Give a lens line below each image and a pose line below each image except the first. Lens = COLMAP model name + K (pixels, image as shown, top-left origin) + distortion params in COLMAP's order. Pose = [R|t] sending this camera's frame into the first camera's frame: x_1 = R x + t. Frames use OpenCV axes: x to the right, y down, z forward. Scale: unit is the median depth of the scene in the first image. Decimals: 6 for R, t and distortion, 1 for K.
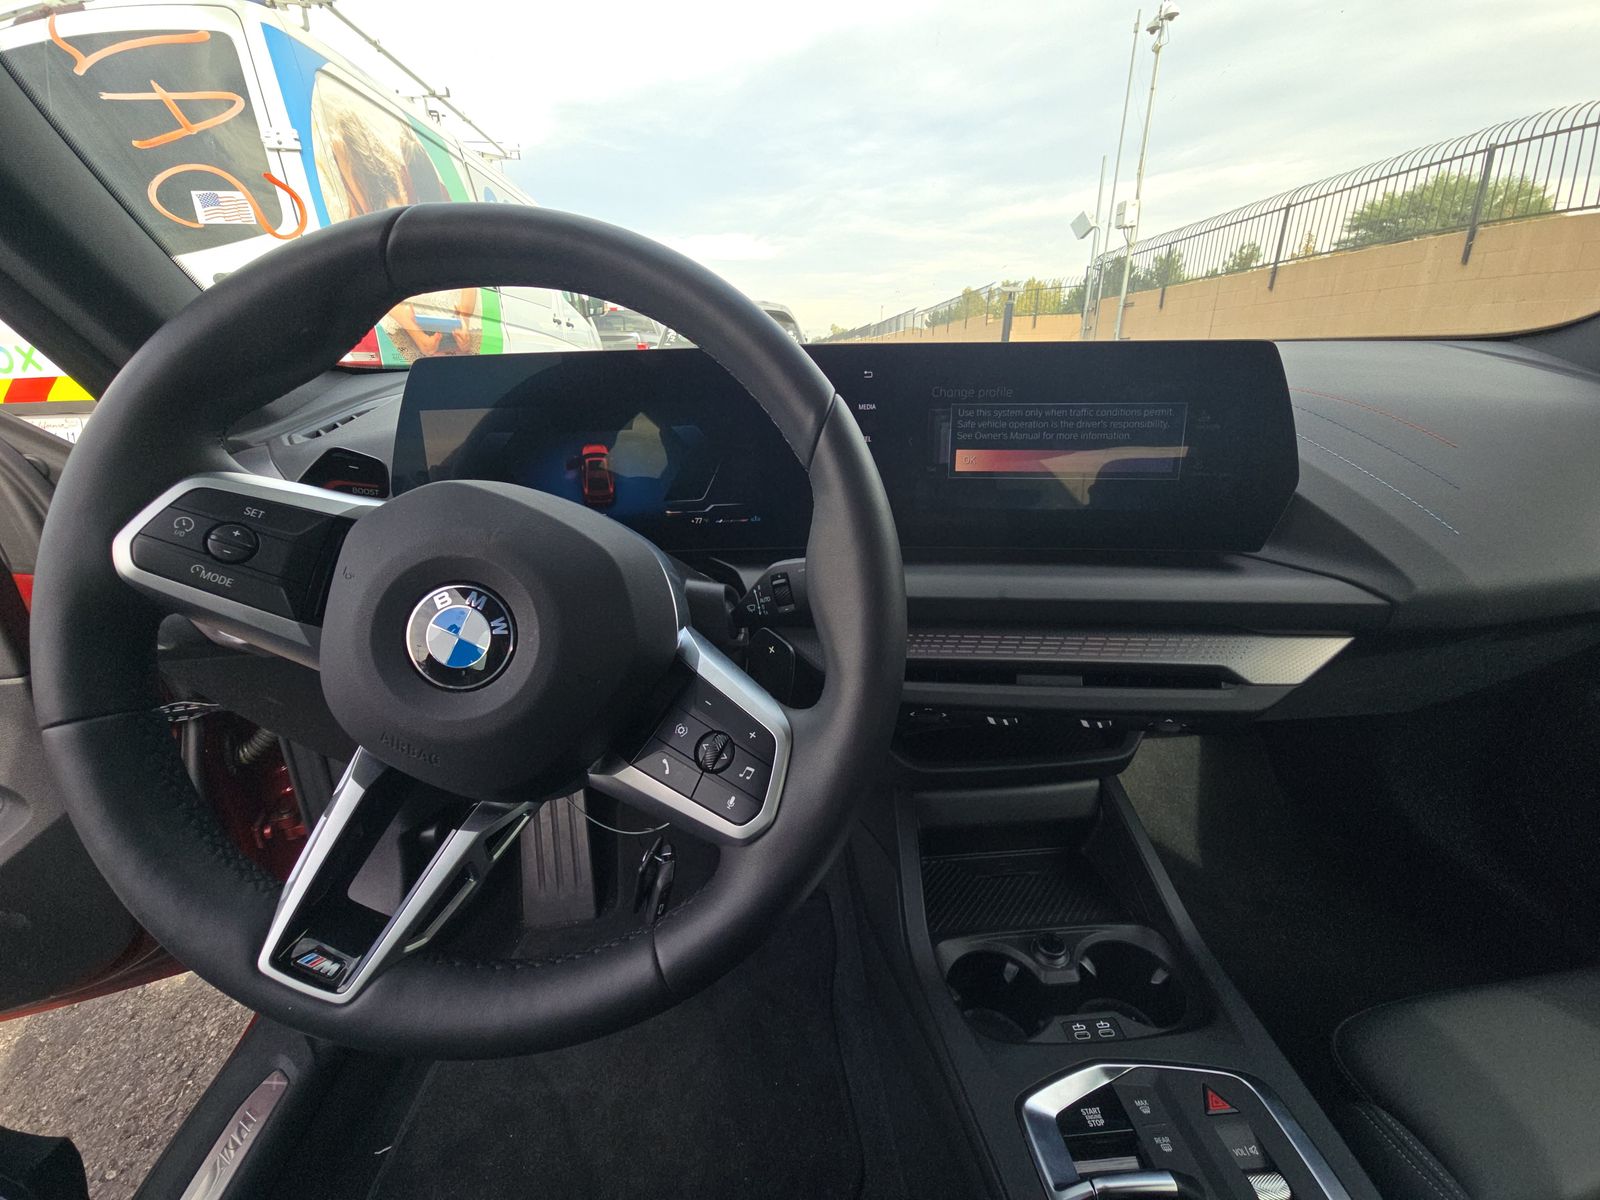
lens RADIAL K [[637.1, 0, 796.7], [0, 637.1, 603.4], [0, 0, 1]] dist [0.011634, -0.006876]
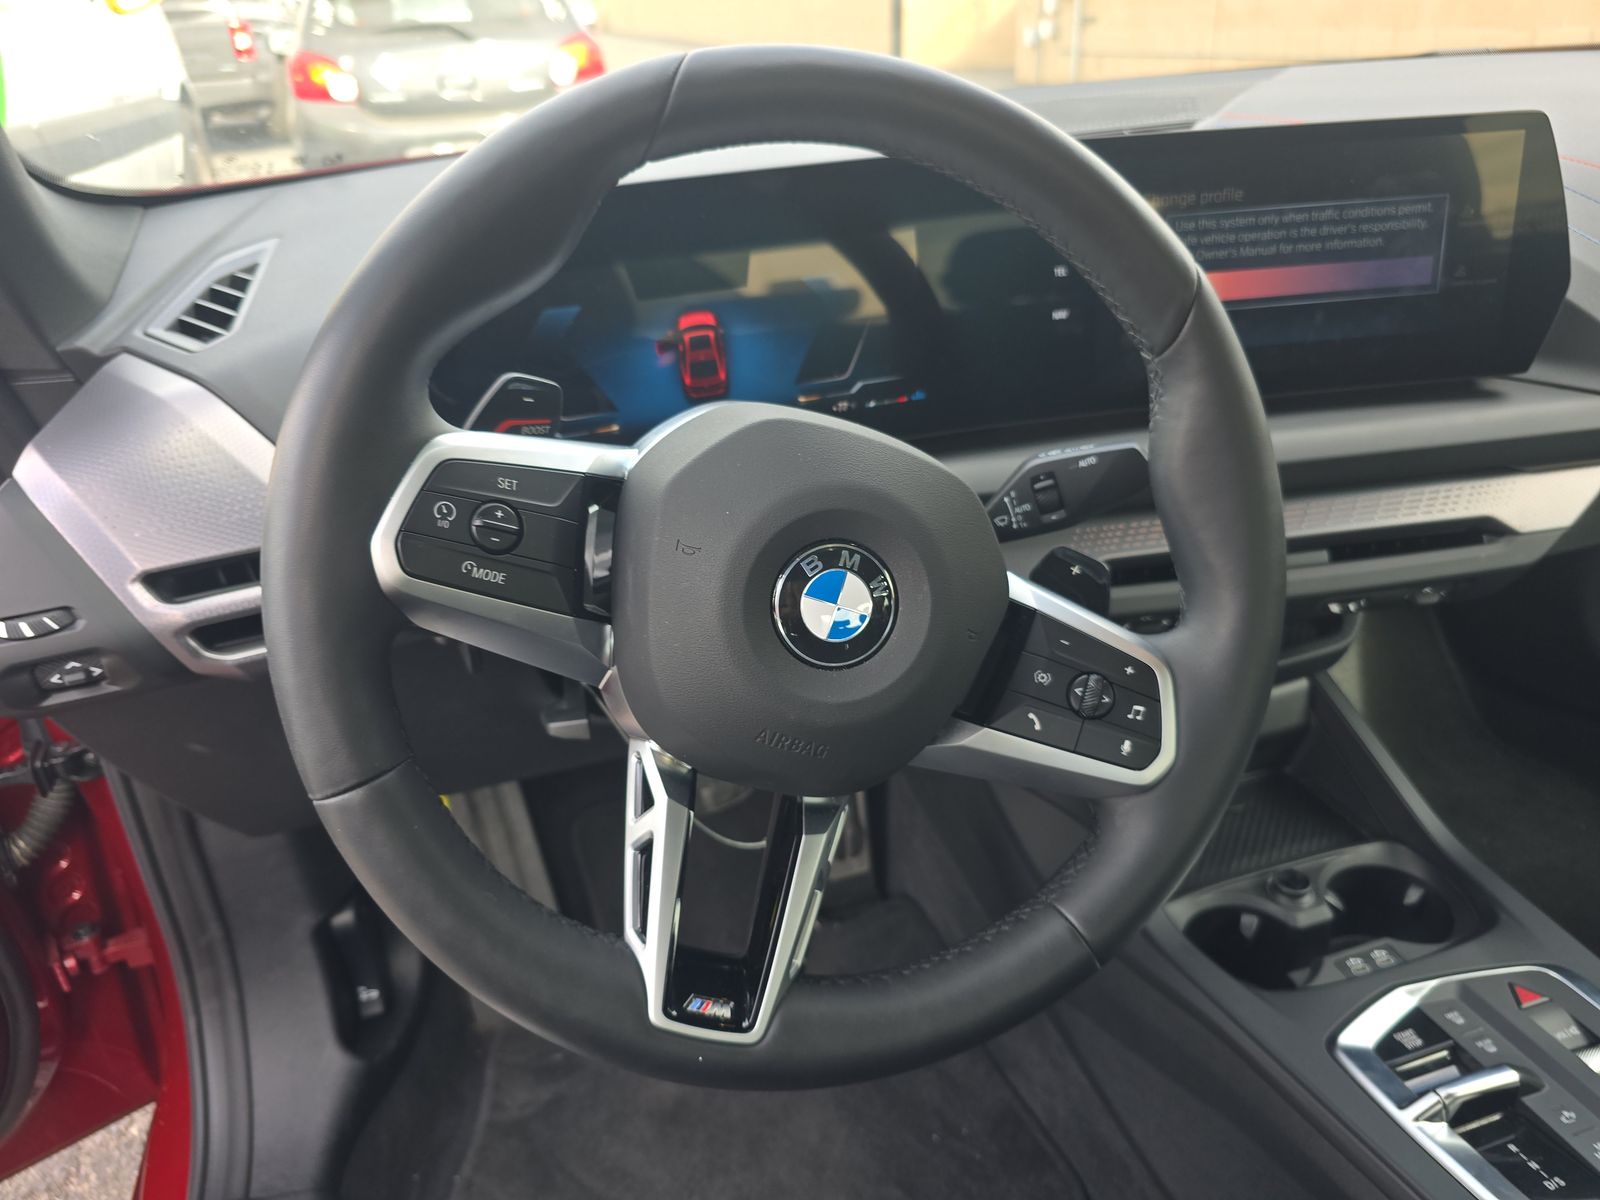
lens RADIAL K [[1075.9, 0, 814.8], [0, 1075.9, 600.7], [0, 0, 1]] dist [0.052637, -0.053398]
pose [[0.973012, -0.138575, 0.184510, -0.499584], [0.115219, 0.984553, 0.131837, -0.088360], [-0.199930, -0.107020, 0.973948, -0.229973]]
